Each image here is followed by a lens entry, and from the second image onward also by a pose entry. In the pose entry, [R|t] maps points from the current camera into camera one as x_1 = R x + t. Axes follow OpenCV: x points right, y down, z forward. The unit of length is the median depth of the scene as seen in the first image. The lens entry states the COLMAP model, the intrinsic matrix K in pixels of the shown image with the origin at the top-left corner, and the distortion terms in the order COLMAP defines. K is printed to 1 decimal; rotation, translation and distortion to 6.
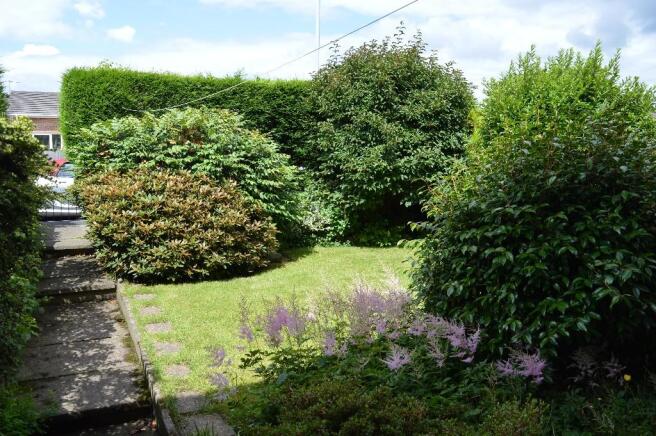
lens RADIAL K [[513.0, 0, 327.2], [0, 513.0, 235.2], [0, 0, 1]] dist [-0.091435, -0.002615]
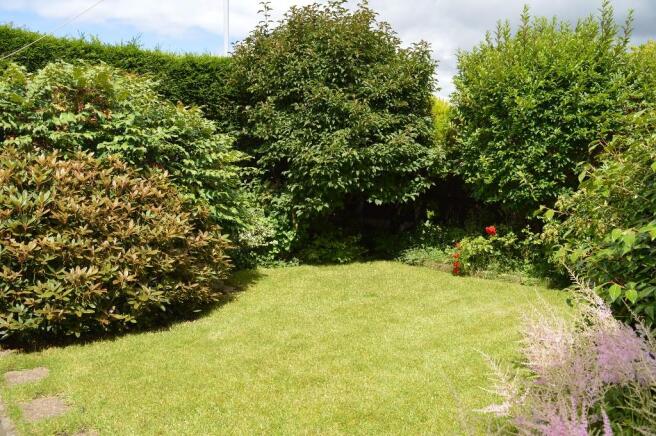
lens RADIAL K [[513.0, 0, 327.2], [0, 513.0, 235.2], [0, 0, 1]] dist [-0.091435, -0.002615]
pose [[0.963856, -0.048193, 0.262030, -0.159535], [0.059338, 0.997632, -0.034782, 0.008568], [-0.259734, 0.049073, 0.964433, 0.350909]]
